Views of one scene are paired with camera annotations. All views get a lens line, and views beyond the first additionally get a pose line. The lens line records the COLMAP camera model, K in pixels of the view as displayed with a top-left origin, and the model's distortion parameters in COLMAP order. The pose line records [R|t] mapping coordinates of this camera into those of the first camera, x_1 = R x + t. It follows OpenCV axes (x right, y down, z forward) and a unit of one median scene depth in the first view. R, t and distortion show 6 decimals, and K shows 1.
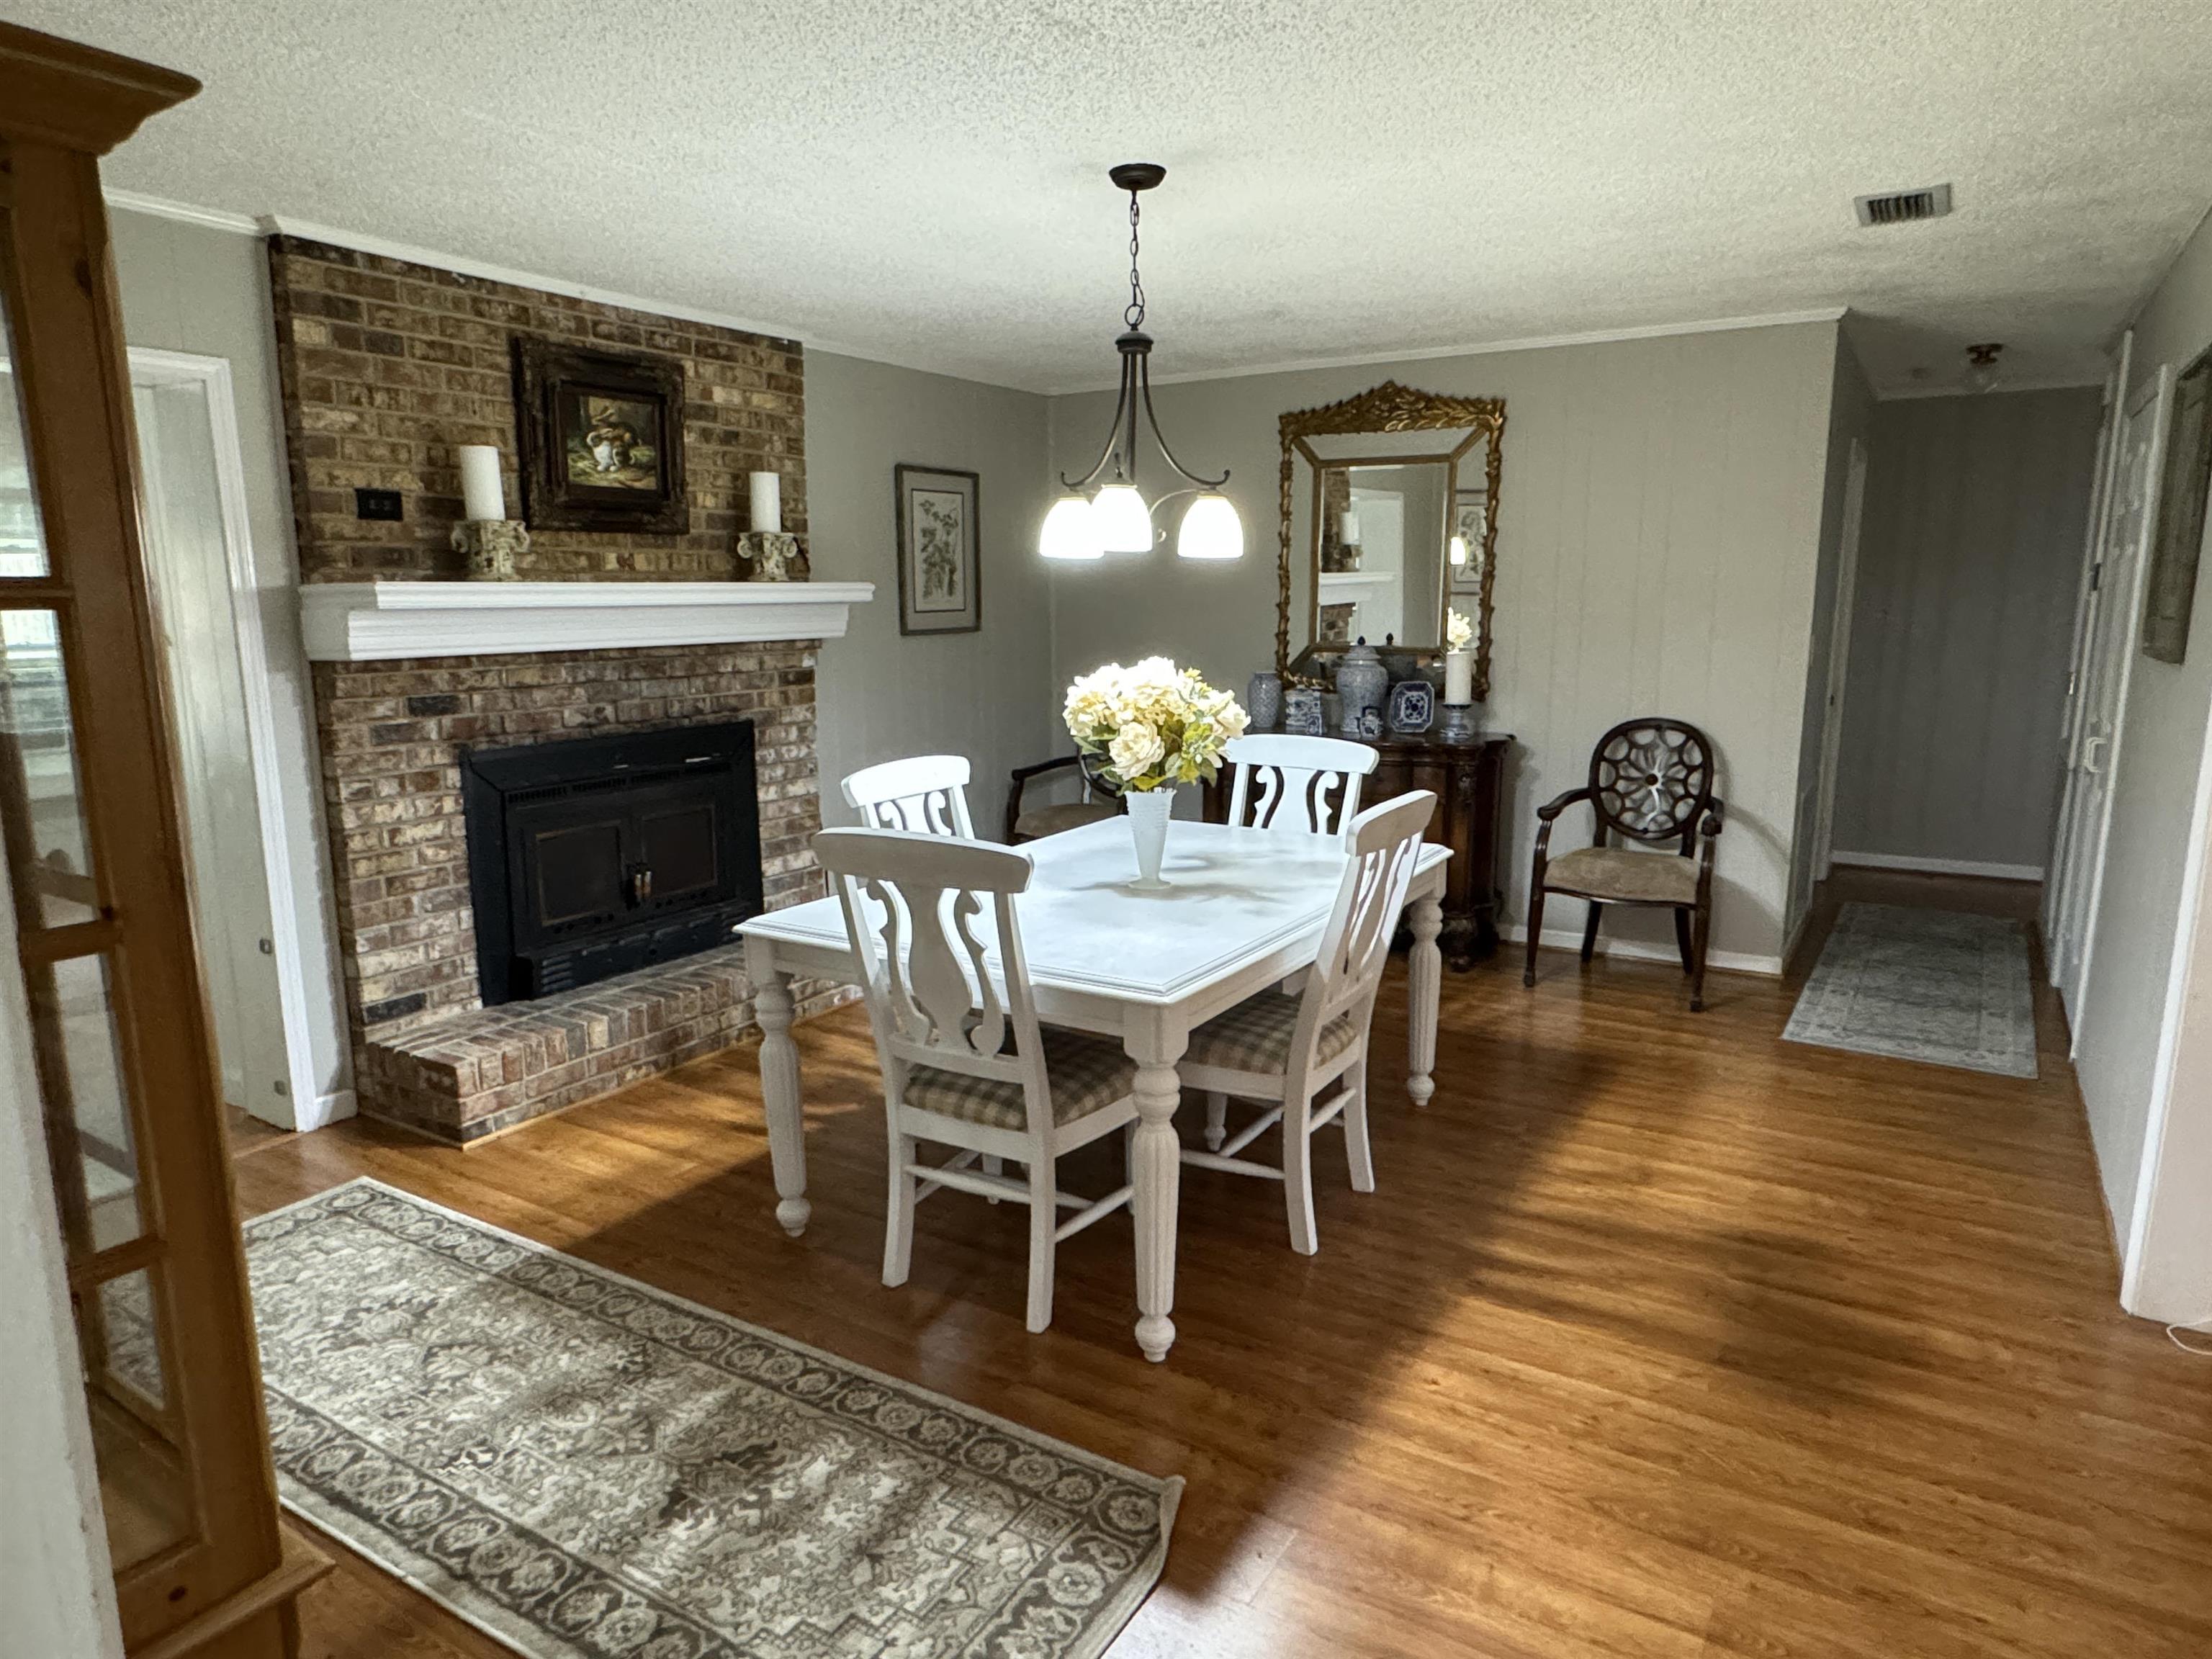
lens RADIAL K [[1347.1, 0, 1106.0], [0, 1347.1, 829.5], [0, 0, 1]] dist [-0.026397, -0.000447]
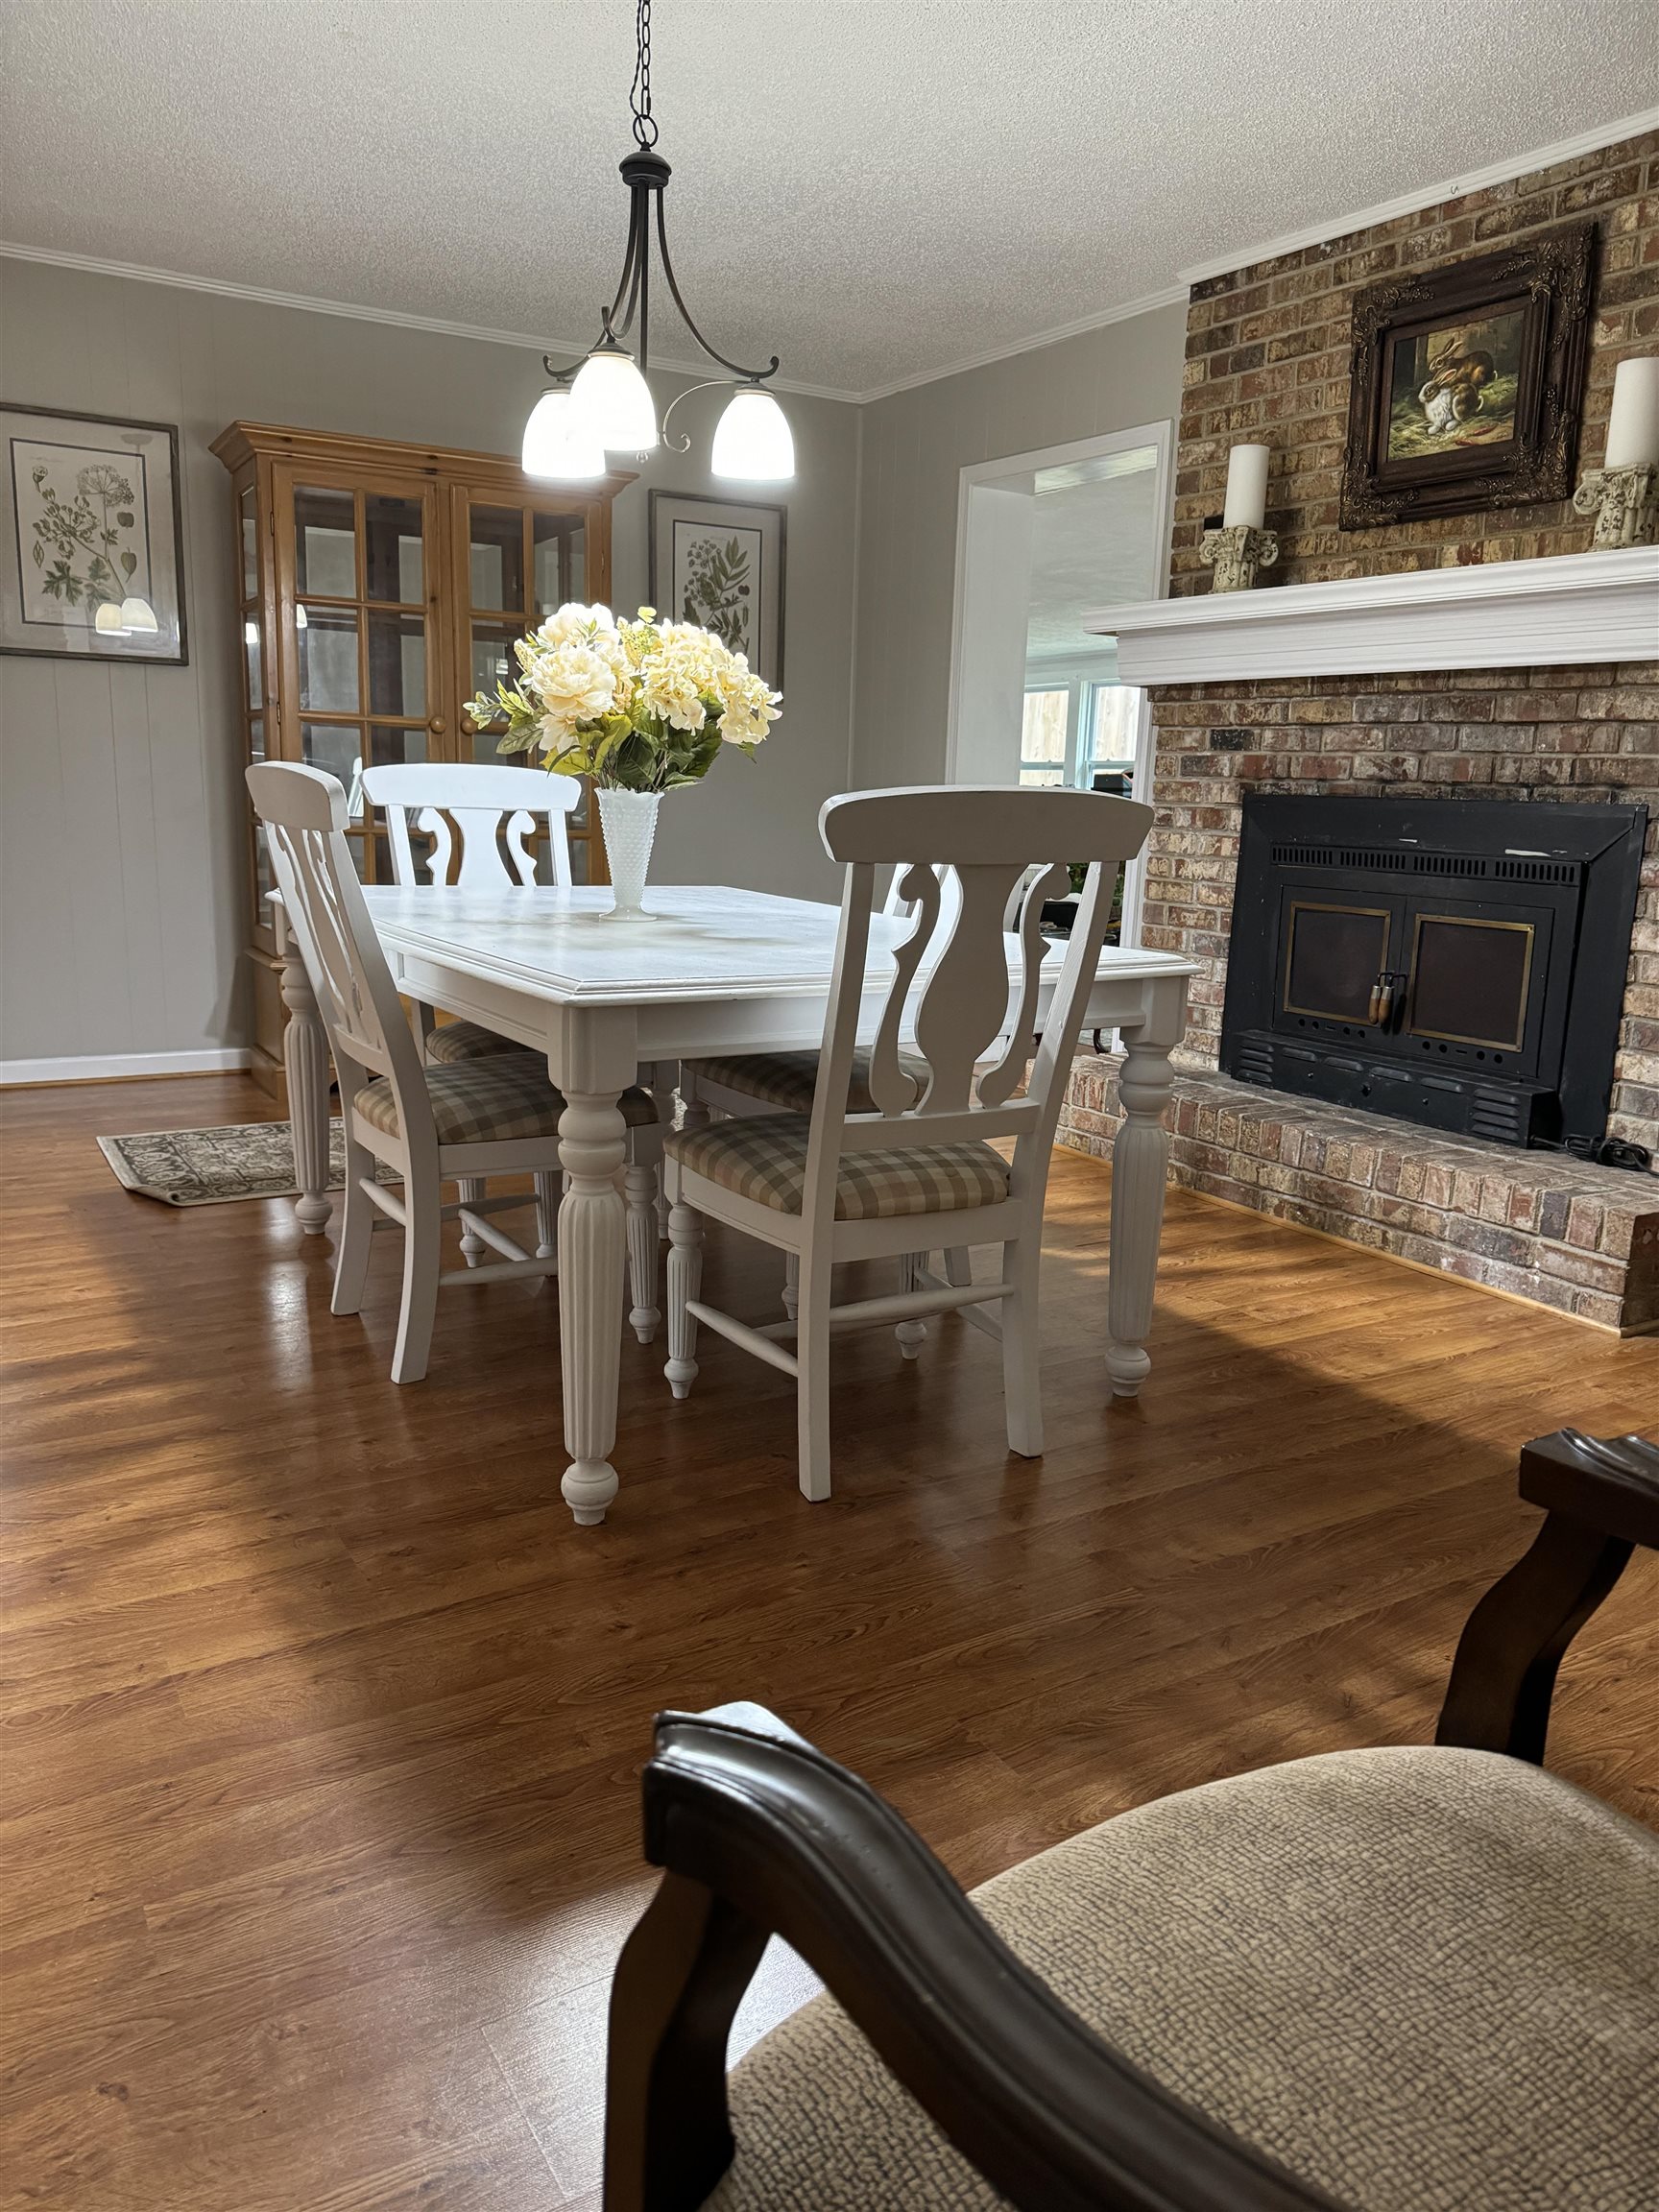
lens RADIAL K [[1612.6, 0, 817.0], [0, 1612.6, 1097.9], [0, 0, 1]] dist [0.019210, -0.016380]
pose [[-0.459405, 0.157476, -0.874156, 0.662801], [-0.185863, 0.945327, 0.267976, -0.101810], [0.868563, 0.285582, -0.405020, 1.242206]]
